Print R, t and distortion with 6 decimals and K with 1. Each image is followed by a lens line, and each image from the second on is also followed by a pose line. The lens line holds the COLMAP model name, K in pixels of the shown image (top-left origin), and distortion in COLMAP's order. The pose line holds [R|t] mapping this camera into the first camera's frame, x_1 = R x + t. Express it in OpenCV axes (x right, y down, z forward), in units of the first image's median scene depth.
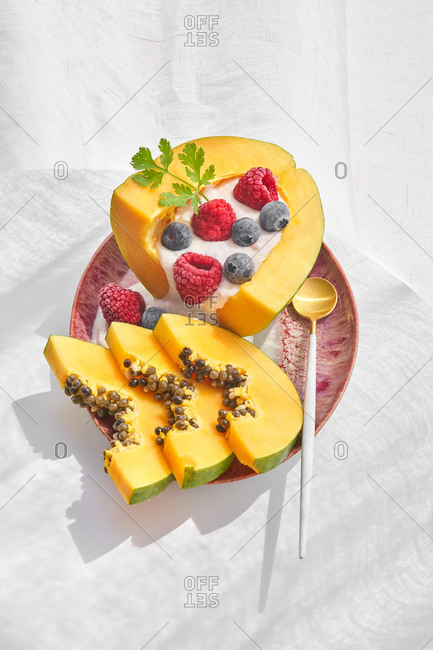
lens RADIAL K [[1702.3, 0, 216.5], [0, 1702.3, 325.0], [0, 0, 1]] dist [-0.363634, 0.240255]
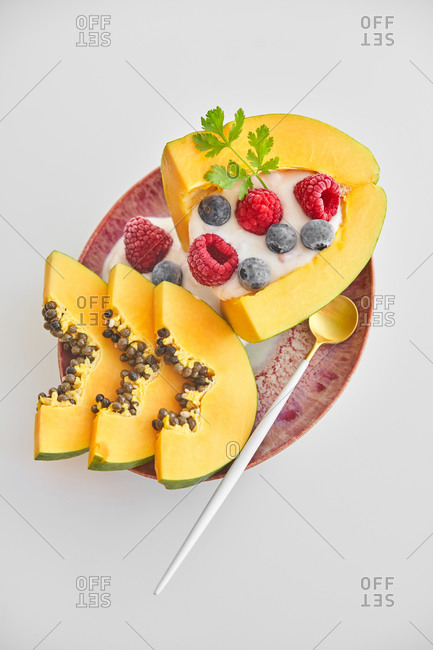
lens RADIAL K [[1702.3, 0, 216.5], [0, 1702.3, 325.0], [0, 0, 1]] dist [-0.363634, 0.240255]
pose [[0.886576, 0.438938, -0.146003, 0.145060], [-0.377348, 0.868810, 0.320589, -0.303243], [0.267567, -0.229133, 0.935898, 0.108034]]
